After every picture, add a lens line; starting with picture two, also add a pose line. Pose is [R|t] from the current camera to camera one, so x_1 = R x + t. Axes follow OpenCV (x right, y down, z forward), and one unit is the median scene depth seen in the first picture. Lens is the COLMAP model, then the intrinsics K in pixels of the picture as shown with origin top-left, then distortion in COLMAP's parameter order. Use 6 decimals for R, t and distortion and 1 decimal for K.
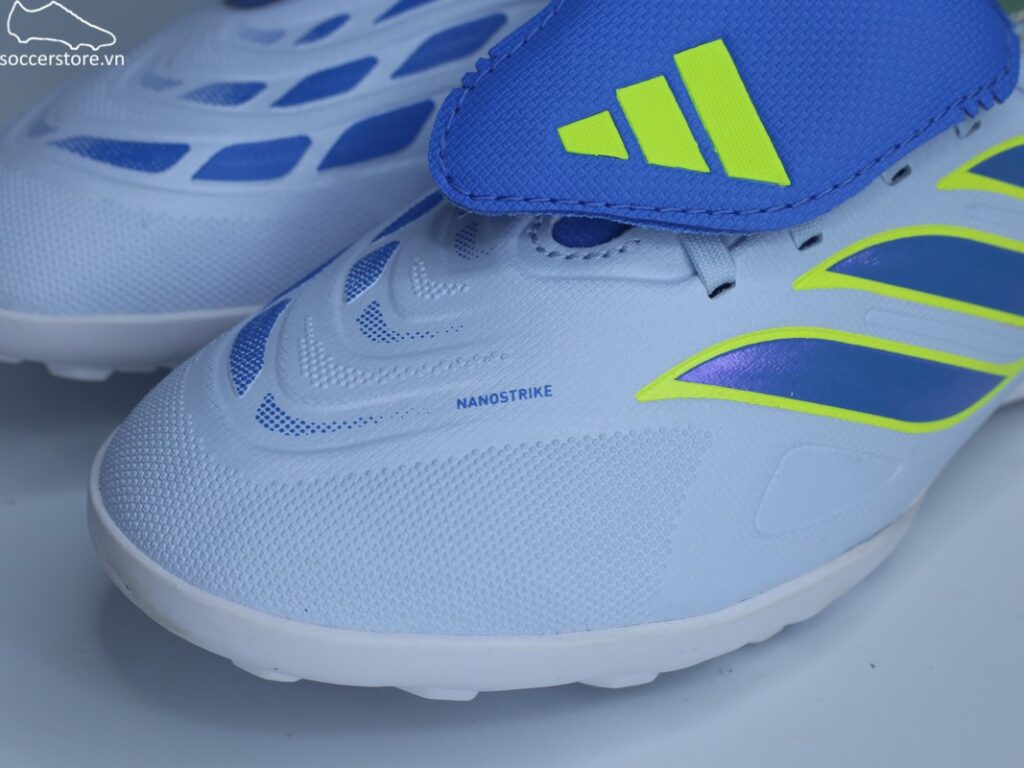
lens RADIAL K [[2088.7, 0, 503.9], [0, 2088.7, 467.7], [0, 0, 1]] dist [-0.144197, 0.000000]
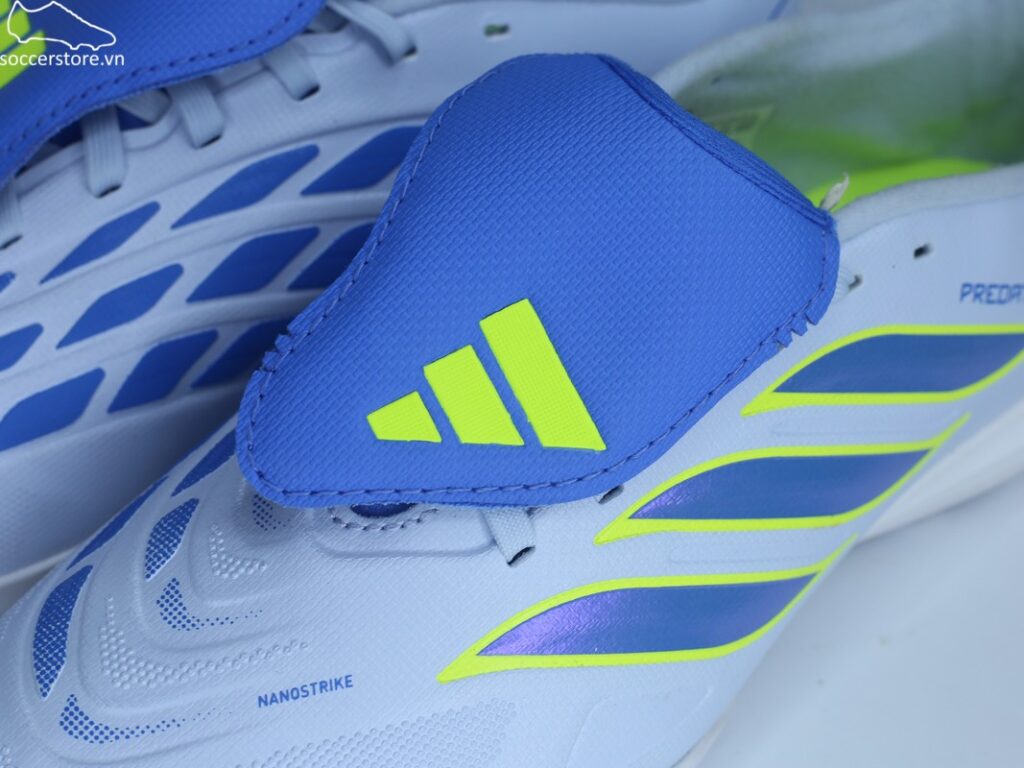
lens RADIAL K [[2088.7, 0, 476.3], [0, 2088.7, 447.3], [0, 0, 1]] dist [-0.144197, 0.000000]
pose [[0.998643, -0.047766, 0.020734, 0.065428], [0.044350, 0.988872, 0.142006, -0.280474], [-0.027287, -0.140893, 0.989649, 0.022368]]
